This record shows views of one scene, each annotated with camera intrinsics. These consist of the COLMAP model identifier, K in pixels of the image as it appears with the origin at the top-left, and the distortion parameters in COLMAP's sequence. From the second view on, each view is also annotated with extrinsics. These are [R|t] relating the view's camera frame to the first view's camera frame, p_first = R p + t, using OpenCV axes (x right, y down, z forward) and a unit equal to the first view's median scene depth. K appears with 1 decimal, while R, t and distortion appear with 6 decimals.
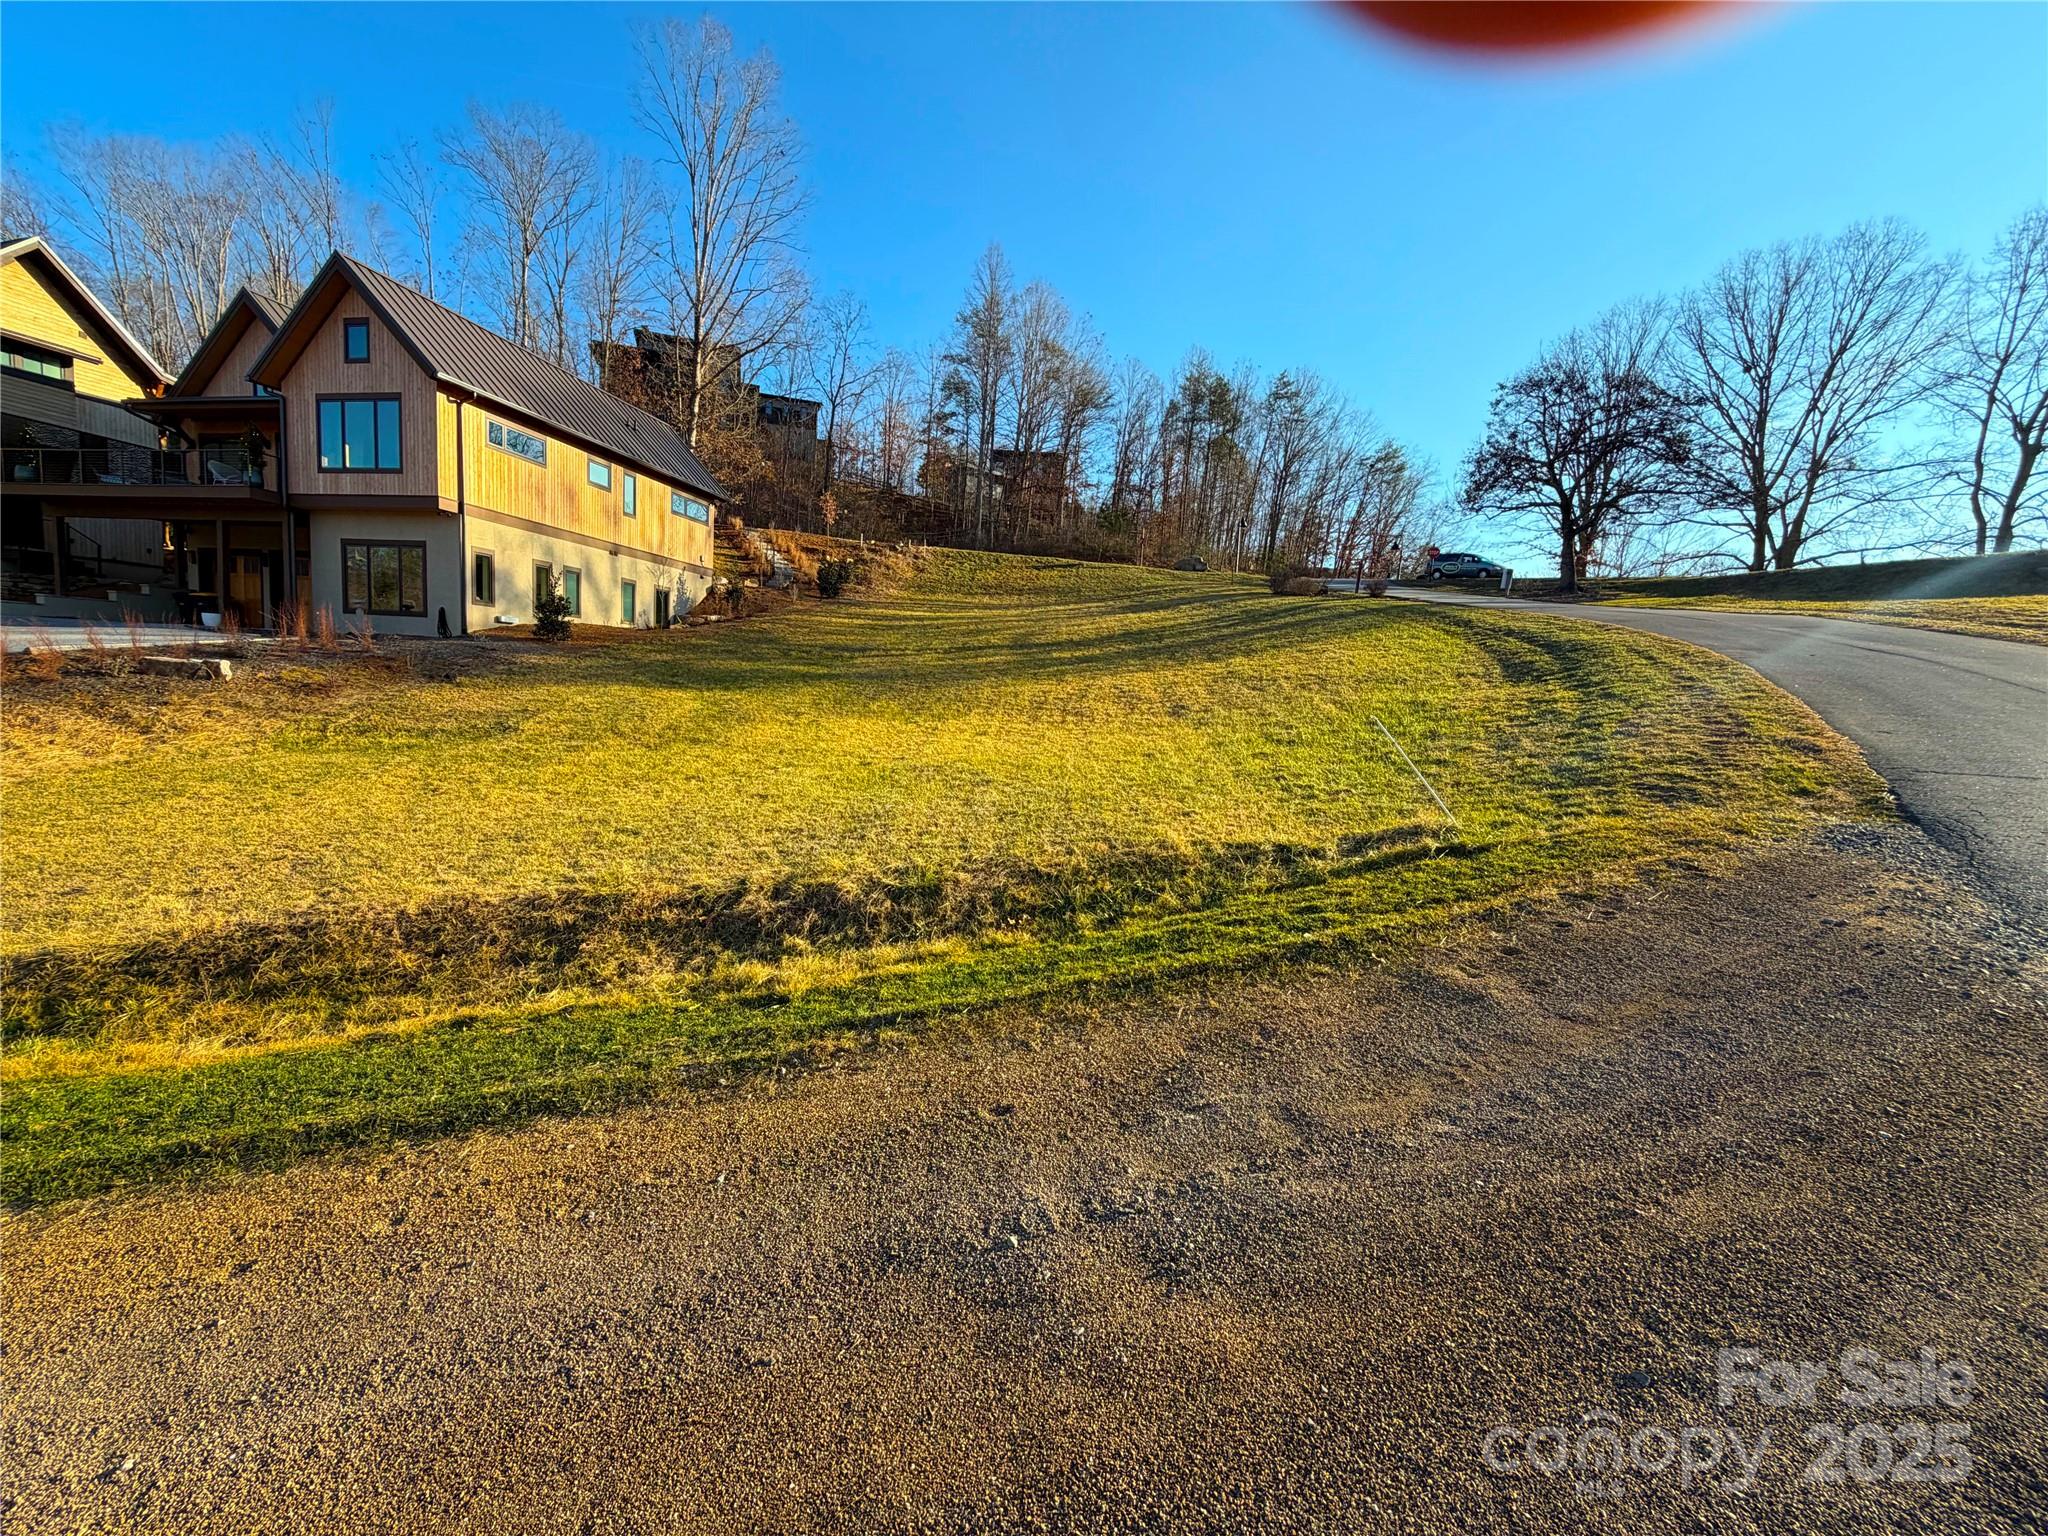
lens RADIAL K [[828.0, 0, 1024.0], [0, 828.0, 768.0], [0, 0, 1]] dist [0.001174, -0.000019]
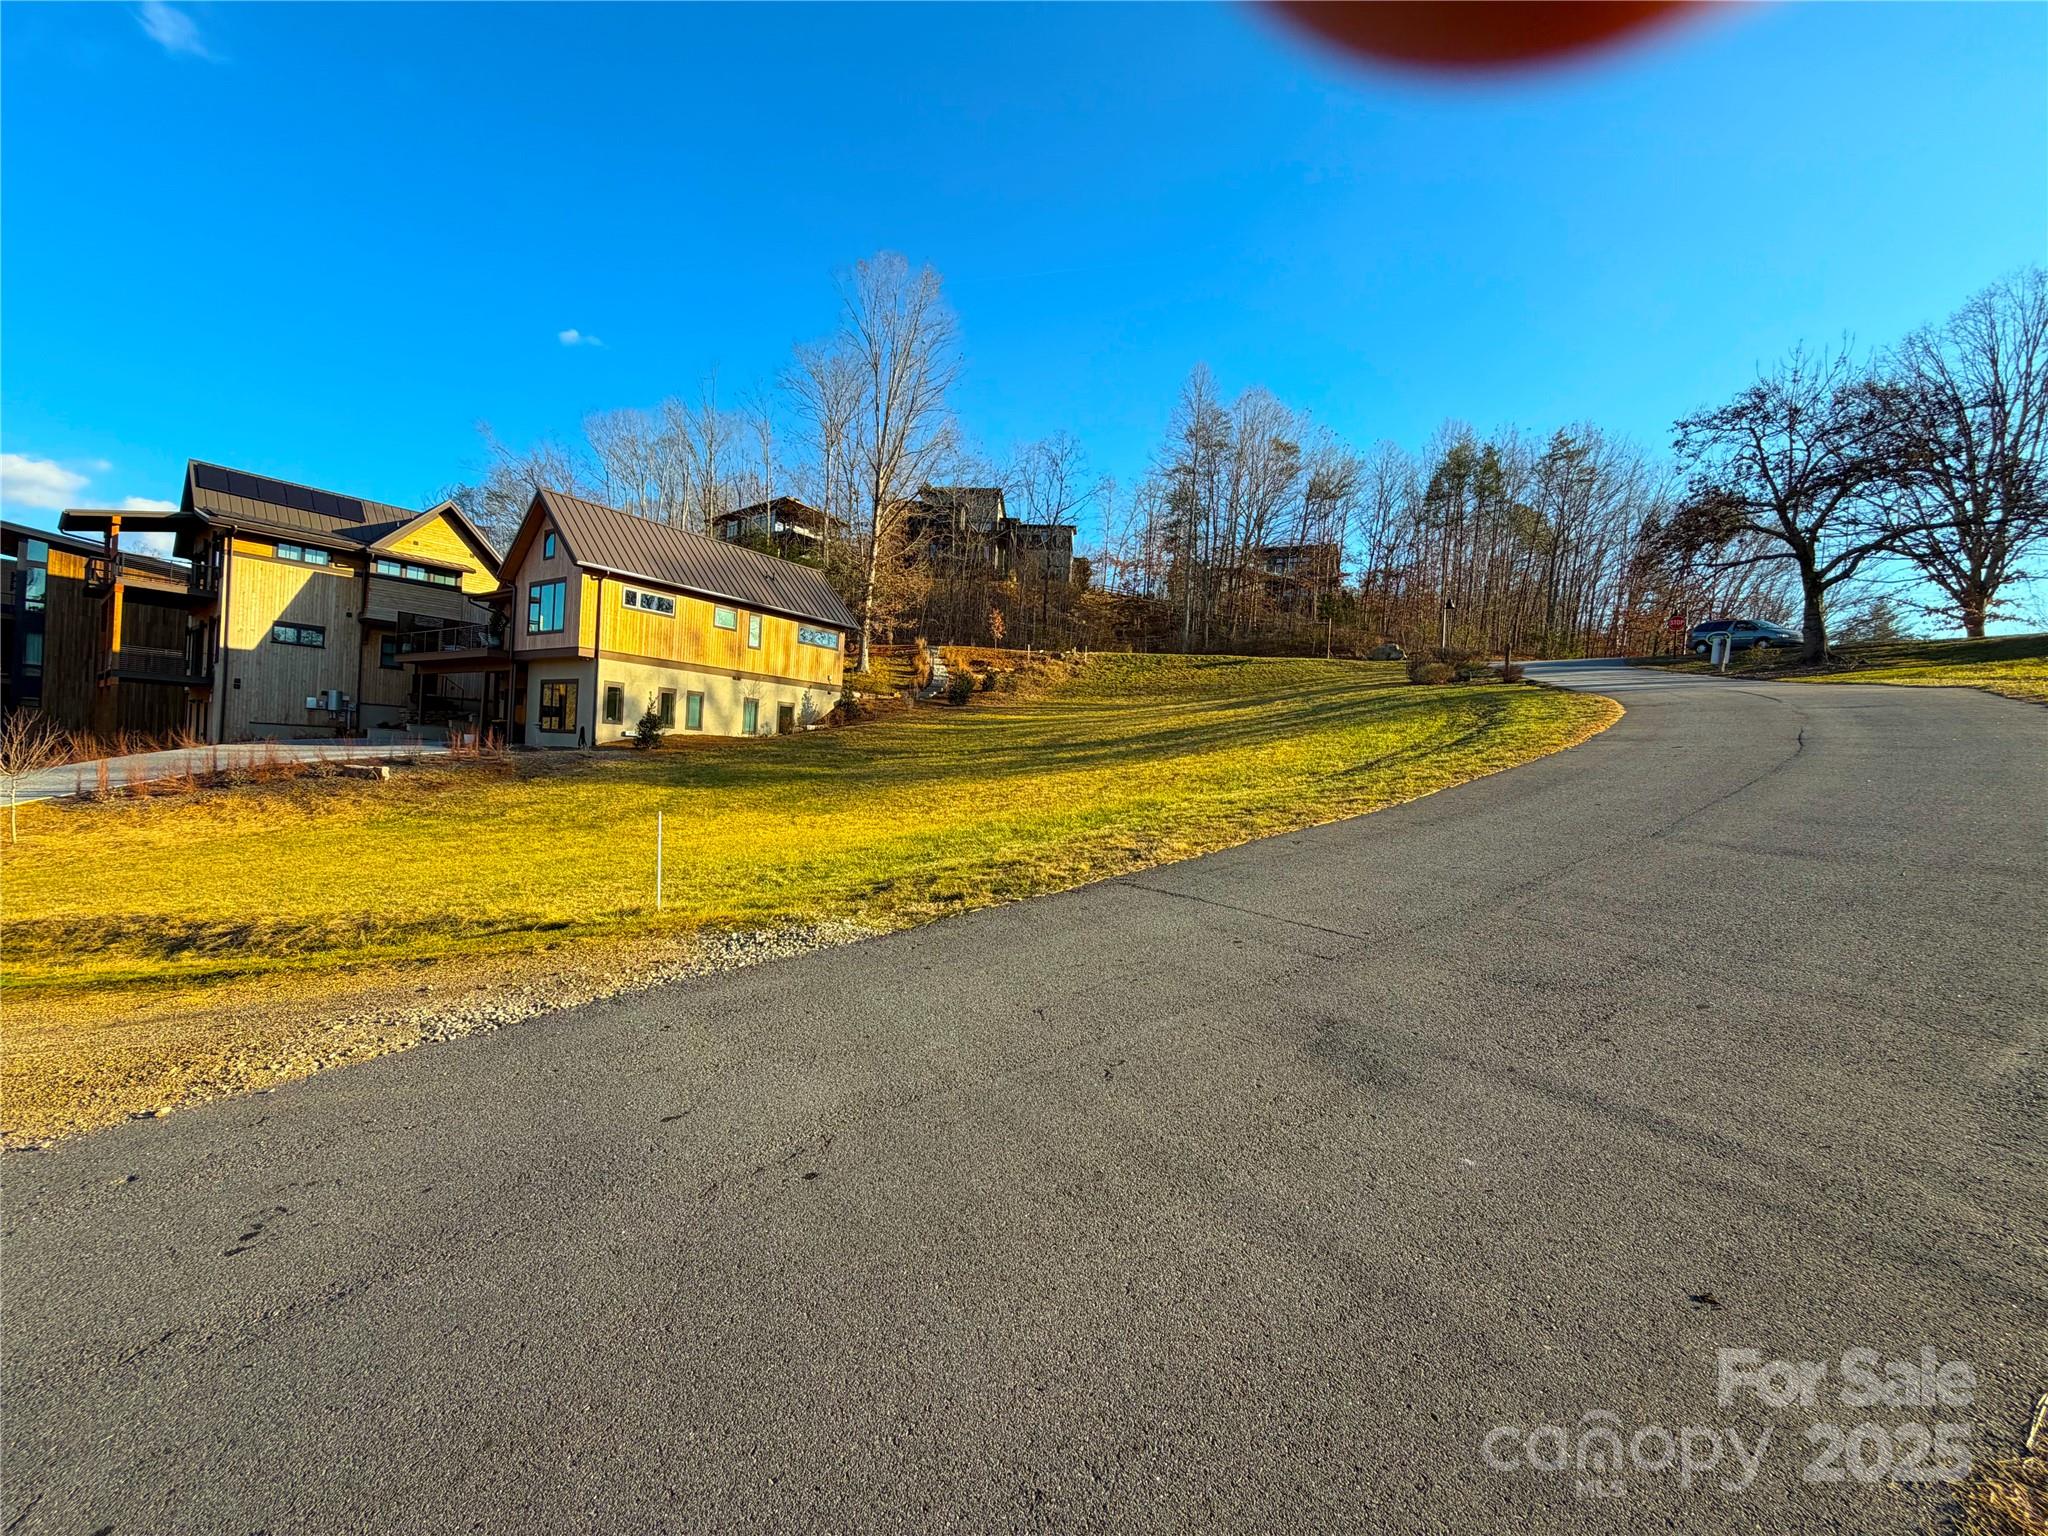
lens RADIAL K [[828.0, 0, 1024.0], [0, 828.0, 768.0], [0, 0, 1]] dist [0.001174, -0.000019]
pose [[0.923575, -0.007527, -0.383344, 0.378877], [-0.037914, 0.993114, -0.110846, -0.002917], [0.381539, 0.116909, 0.916930, 0.034408]]
